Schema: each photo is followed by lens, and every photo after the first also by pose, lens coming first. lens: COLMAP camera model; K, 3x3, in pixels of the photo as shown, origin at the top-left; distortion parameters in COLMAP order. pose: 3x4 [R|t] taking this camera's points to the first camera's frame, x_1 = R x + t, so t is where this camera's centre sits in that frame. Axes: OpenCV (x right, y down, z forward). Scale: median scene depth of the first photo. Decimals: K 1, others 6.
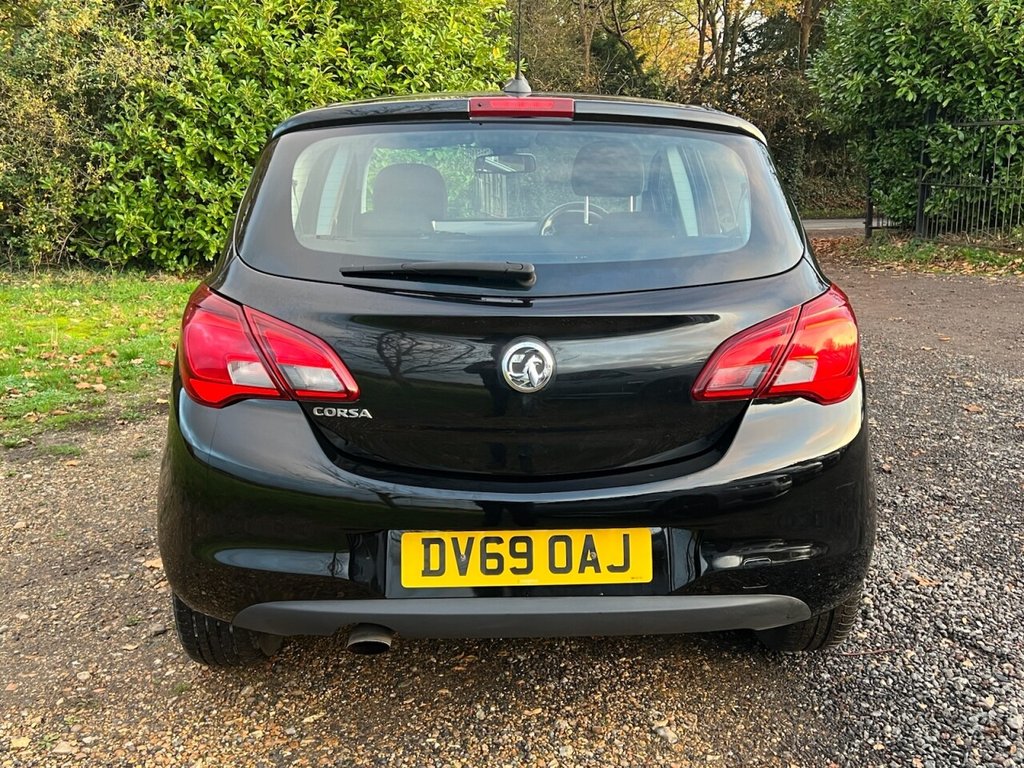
lens RADIAL K [[1011.7, 0, 513.3], [0, 1011.7, 365.1], [0, 0, 1]] dist [0.044822, -0.011674]
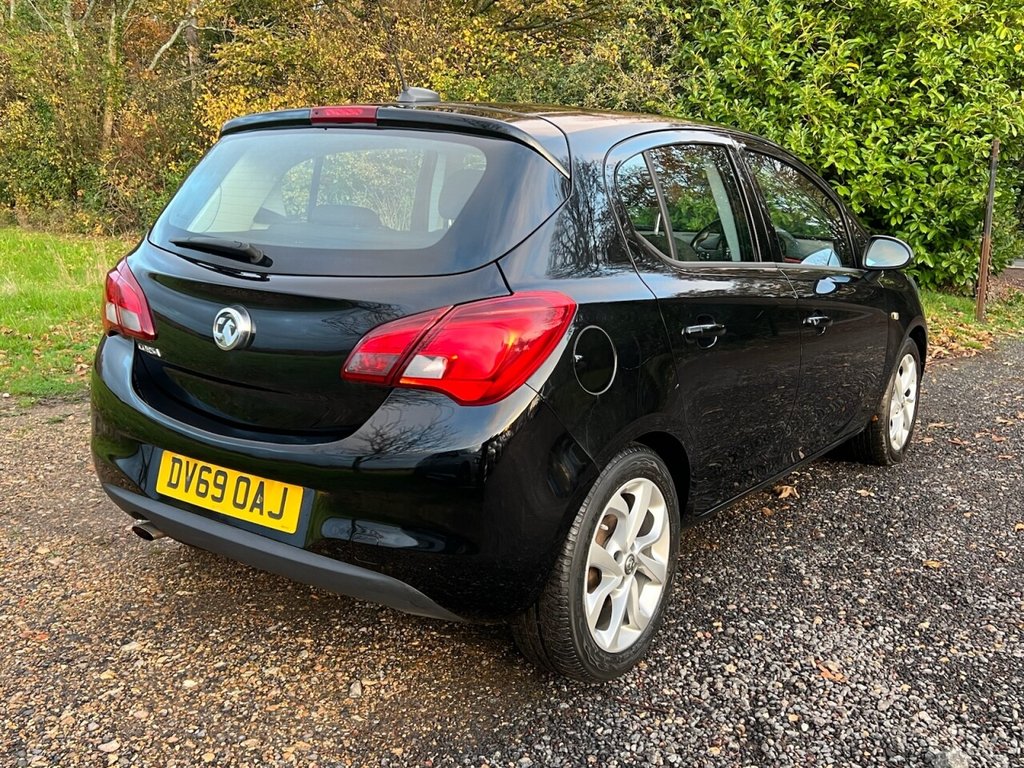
lens RADIAL K [[998.9, 0, 519.3], [0, 998.9, 374.0], [0, 0, 1]] dist [0.034276, -0.025735]
pose [[0.793612, 0.138293, -0.592500, 0.200003], [-0.143336, 0.988912, 0.038830, -0.008235], [0.591300, 0.054111, 0.804634, 0.051622]]
